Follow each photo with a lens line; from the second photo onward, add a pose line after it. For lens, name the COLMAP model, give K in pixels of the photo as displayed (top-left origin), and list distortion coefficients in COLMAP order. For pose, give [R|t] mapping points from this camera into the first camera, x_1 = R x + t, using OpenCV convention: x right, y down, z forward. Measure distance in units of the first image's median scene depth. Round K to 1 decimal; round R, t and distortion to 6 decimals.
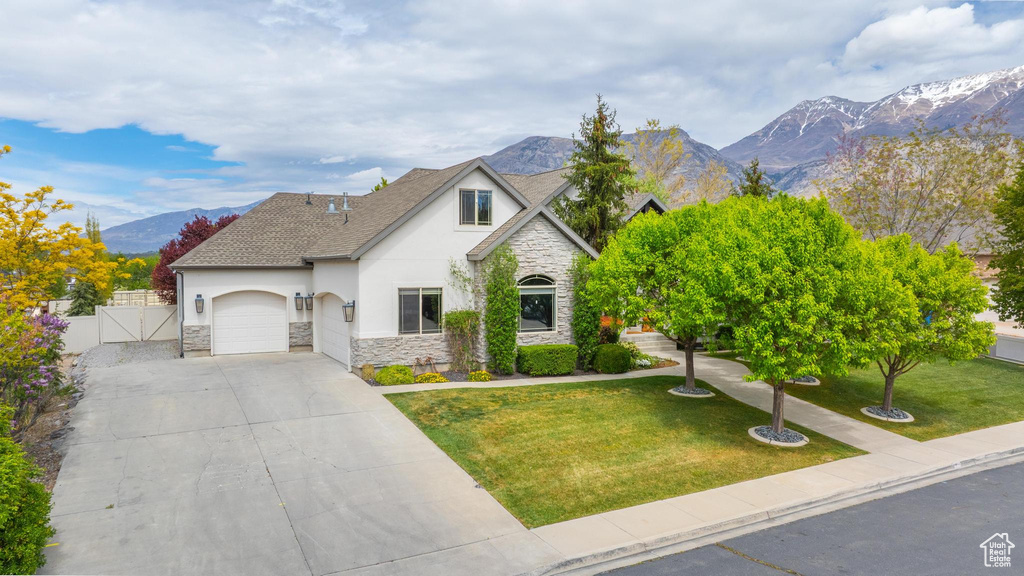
lens RADIAL K [[723.8, 0, 514.6], [0, 723.8, 281.8], [0, 0, 1]] dist [-0.046548, 0.047510]
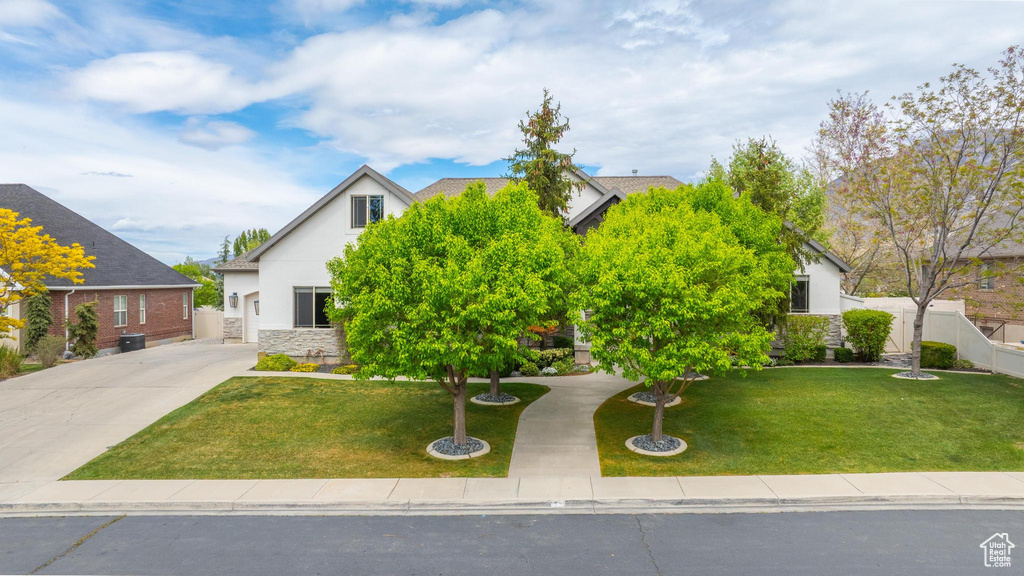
lens RADIAL K [[723.8, 0, 512.7], [0, 723.8, 286.6], [0, 0, 1]] dist [-0.046548, 0.047510]
pose [[0.871041, 0.006720, -0.491164, 0.579175], [-0.013232, 0.999865, -0.009786, 0.012970], [0.491031, 0.015023, 0.871012, 0.159666]]
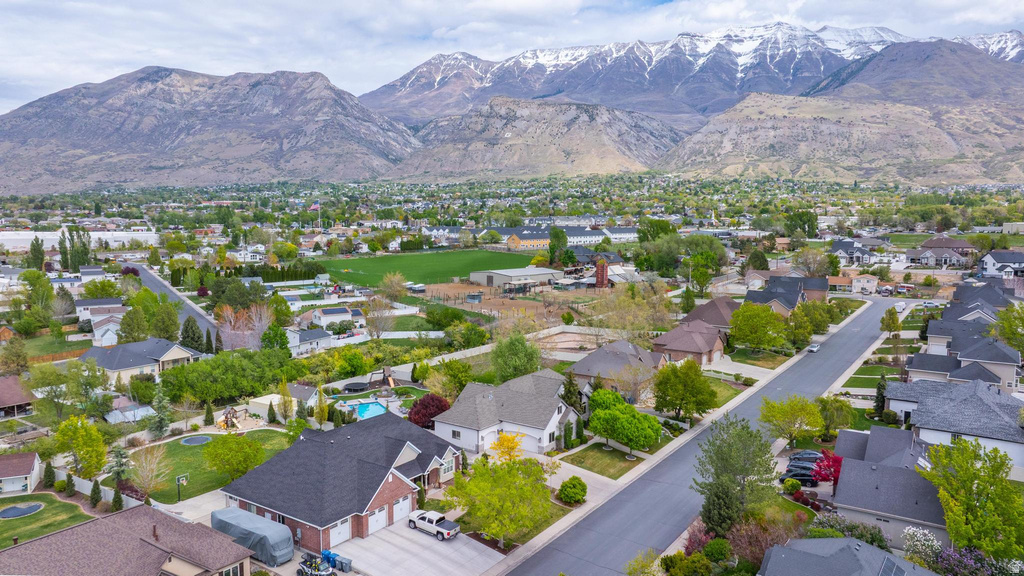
lens RADIAL K [[723.8, 0, 512.8], [0, 723.8, 292.7], [0, 0, 1]] dist [-0.046548, 0.047510]
pose [[0.886125, -0.045157, 0.461242, -1.935293], [0.004765, 0.996077, 0.088365, -1.014988], [-0.463423, -0.076105, 0.882863, -2.218860]]
